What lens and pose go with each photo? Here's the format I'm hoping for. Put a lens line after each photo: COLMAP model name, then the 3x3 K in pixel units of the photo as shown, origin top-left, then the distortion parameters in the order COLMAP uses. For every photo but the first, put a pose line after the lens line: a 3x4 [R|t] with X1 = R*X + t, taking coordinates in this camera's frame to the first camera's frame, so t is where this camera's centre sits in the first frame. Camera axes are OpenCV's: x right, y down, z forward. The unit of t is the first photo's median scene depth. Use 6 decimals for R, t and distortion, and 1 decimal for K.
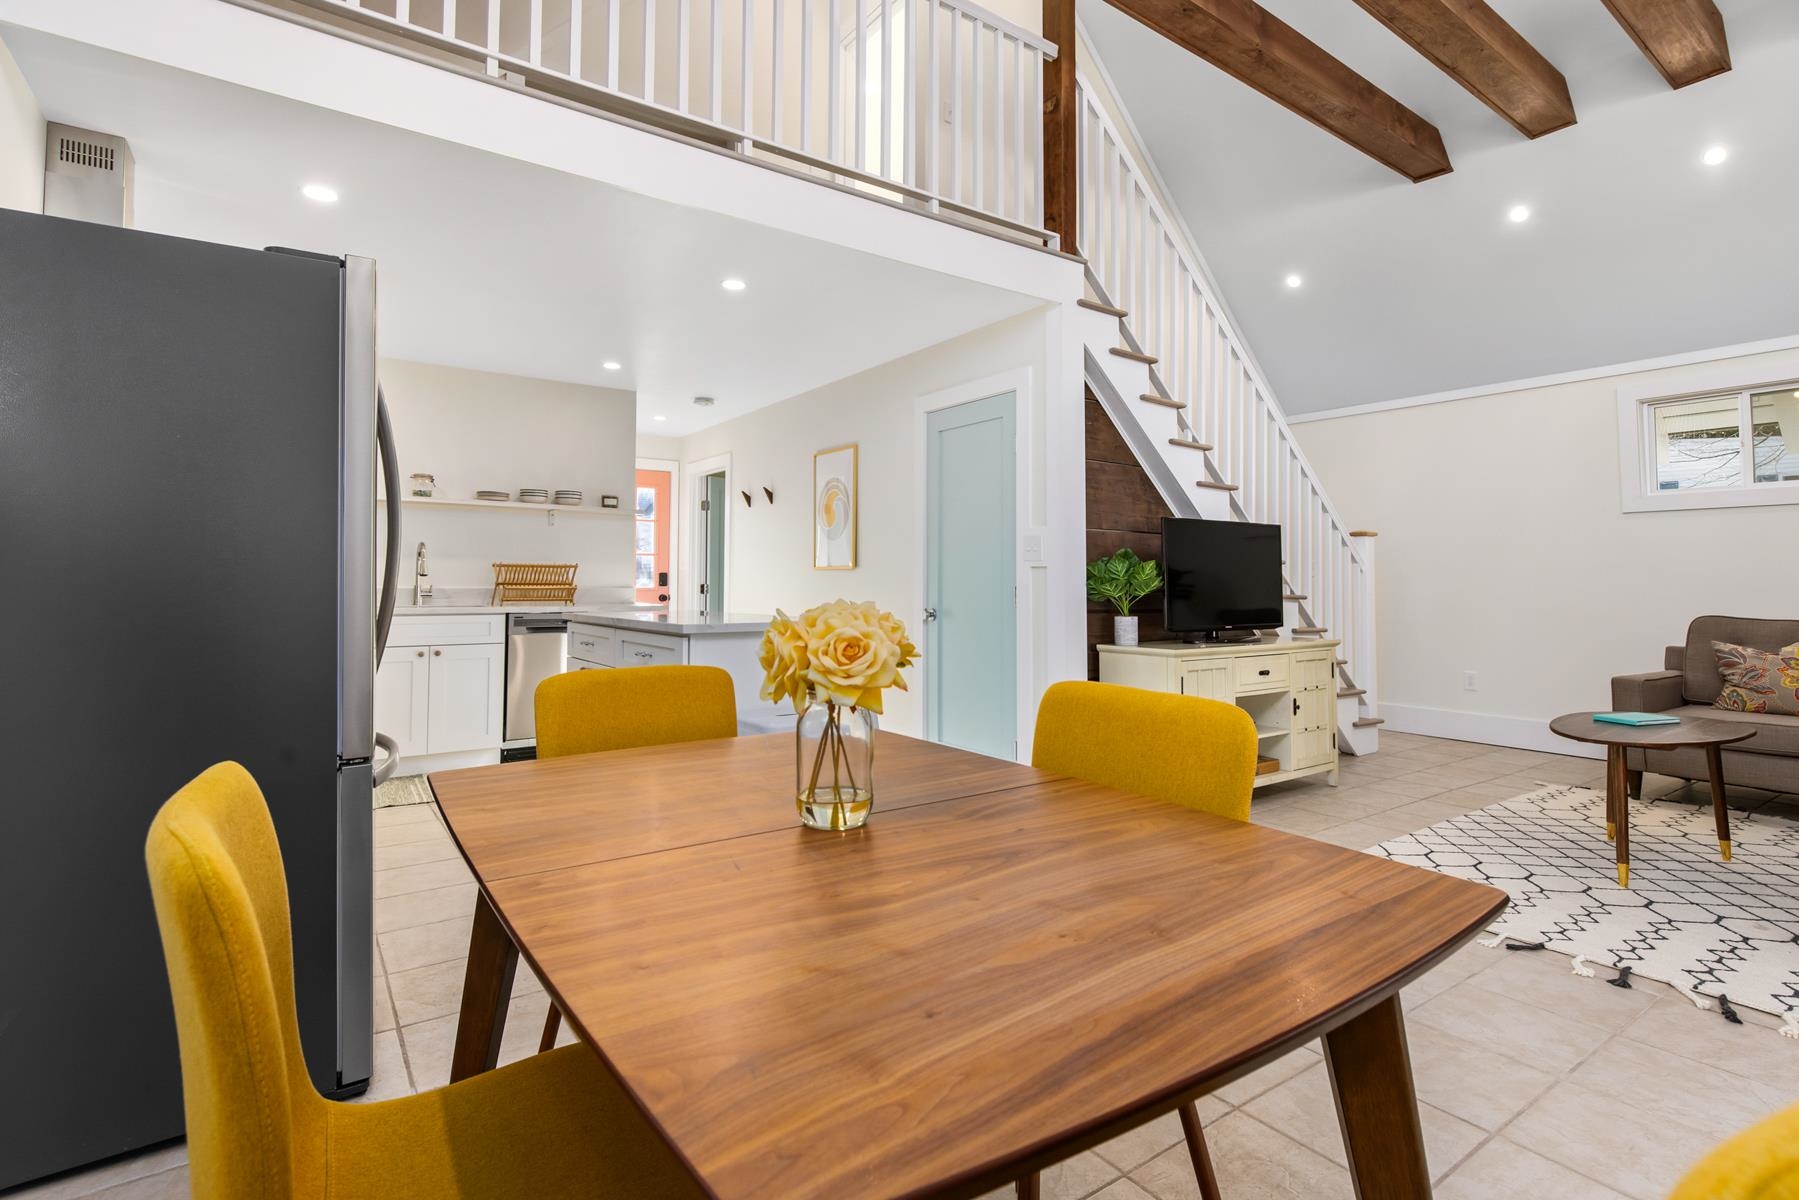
lens RADIAL K [[865.8, 0, 901.5], [0, 865.8, 559.2], [0, 0, 1]] dist [0.003192, 0.000095]
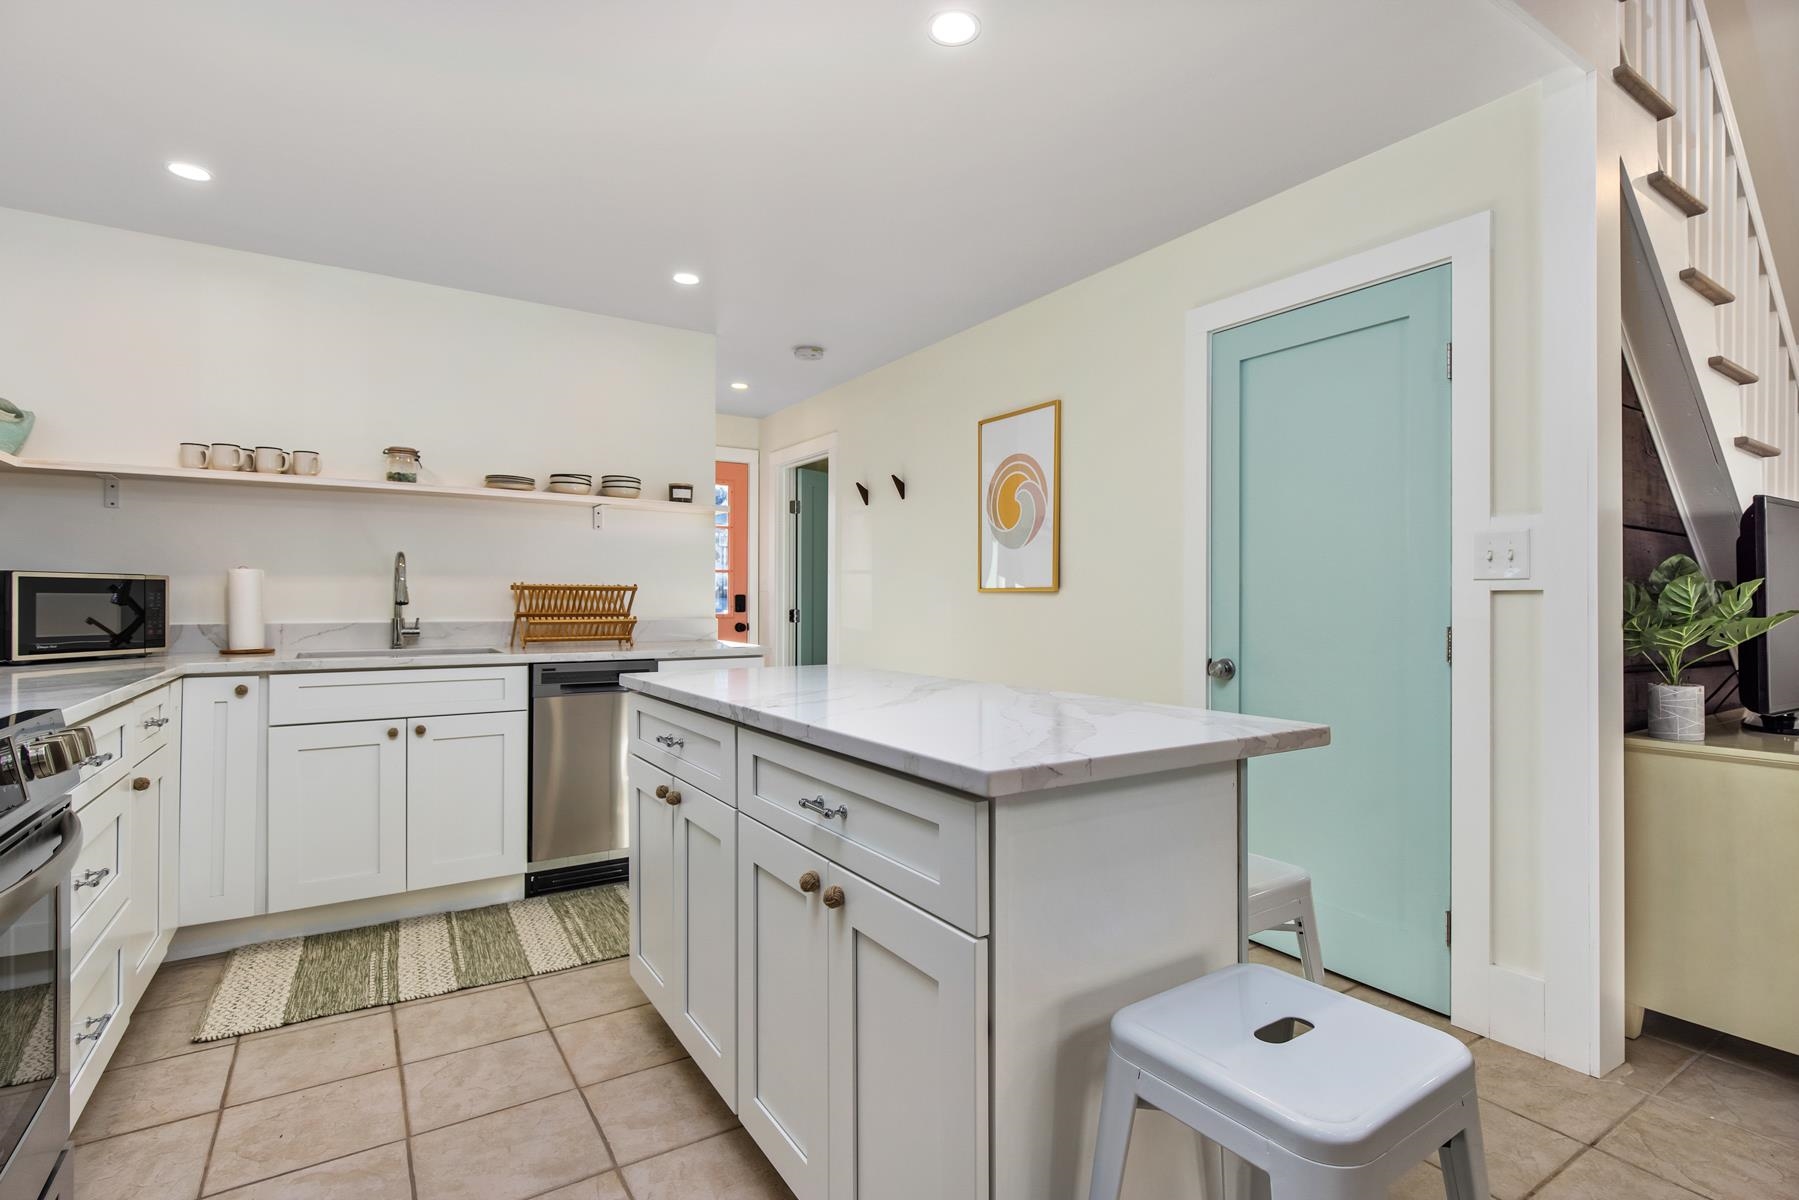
lens RADIAL K [[858.8, 0, 913.2], [0, 858.8, 601.1], [0, 0, 1]] dist [-0.012165, -0.000337]
pose [[0.999542, -0.001550, -0.030216, -0.142508], [0.002438, 0.999565, 0.029375, -0.001059], [0.030157, -0.029436, 0.999112, 0.349246]]
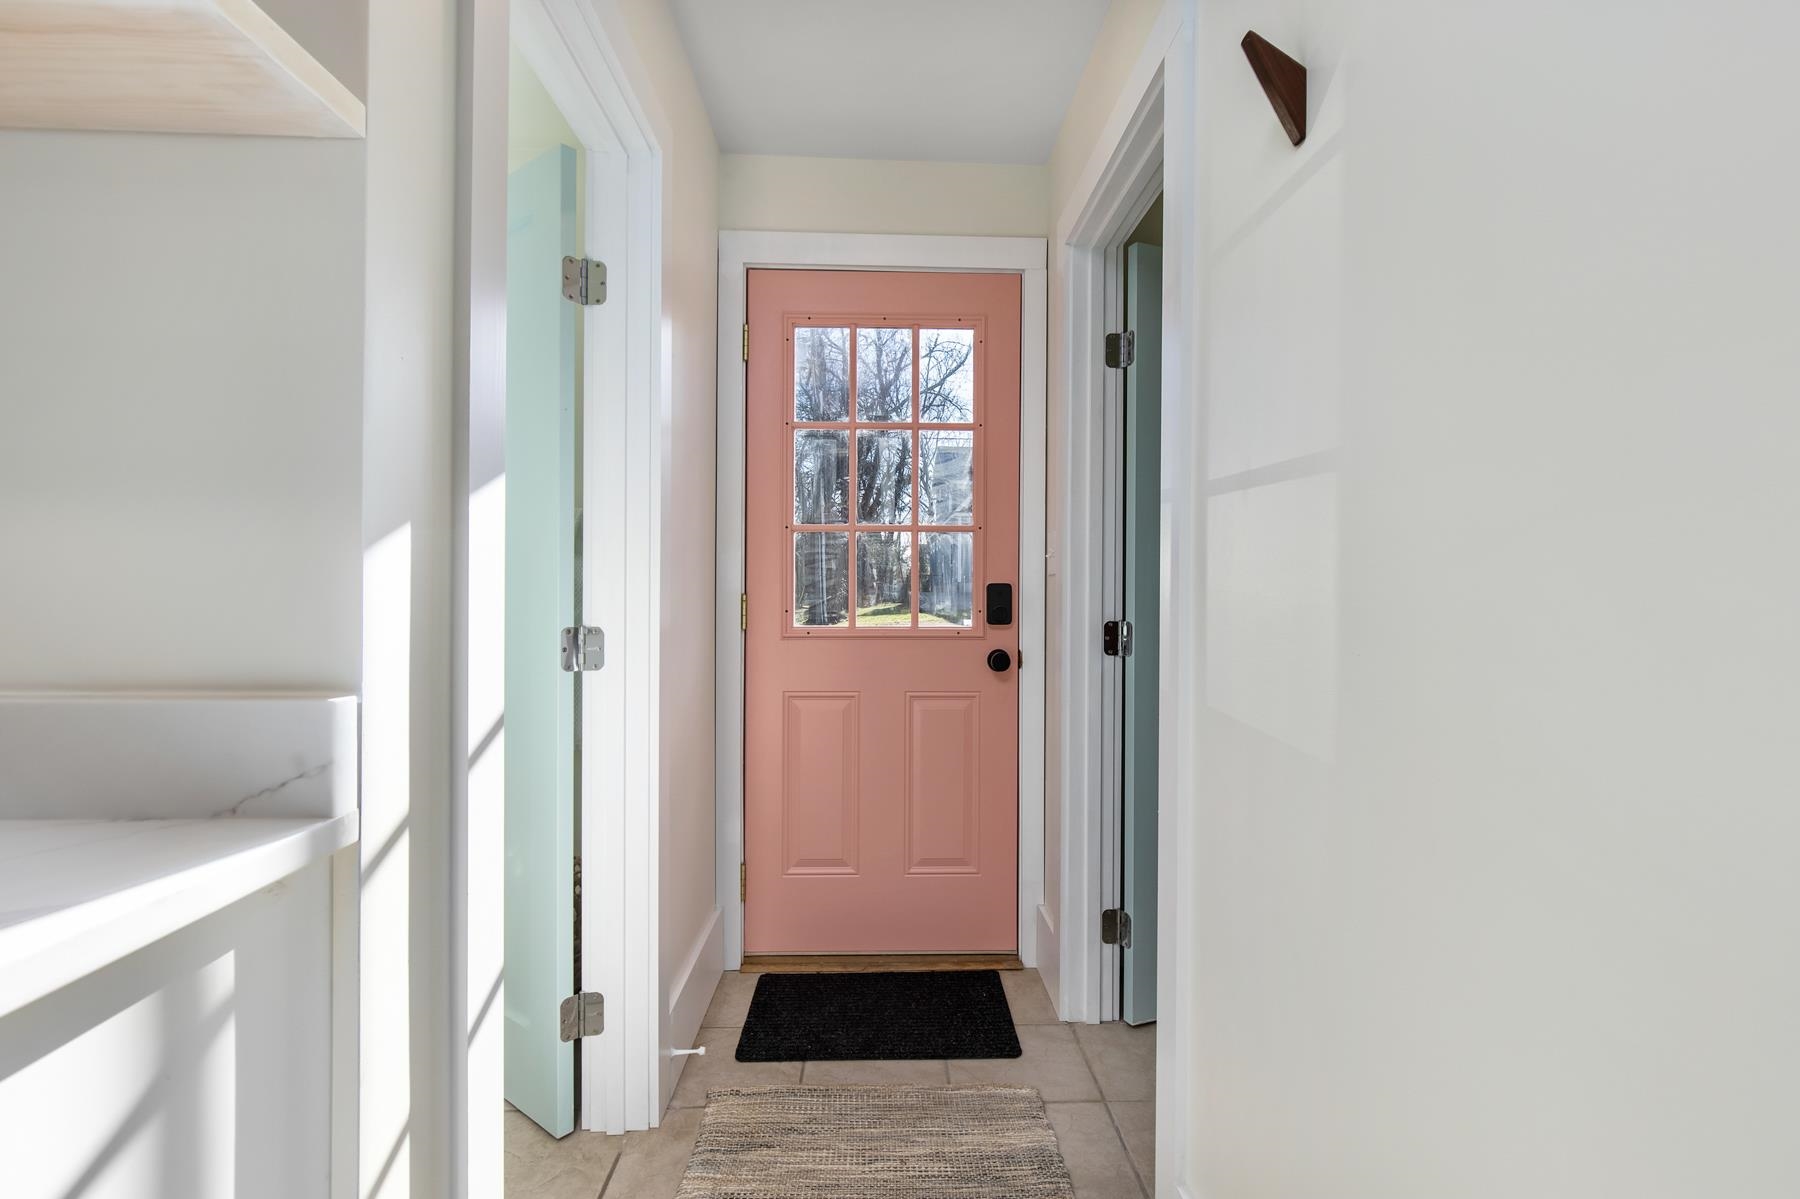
lens RADIAL K [[866.2, 0, 900.4], [0, 866.2, 601.8], [0, 0, 1]] dist [0.003192, 0.000095]
pose [[0.826275, 0.002556, -0.563261, -0.177995], [0.015129, 0.999528, 0.026729, 0.019096], [0.563063, -0.030607, 0.825847, 1.033468]]
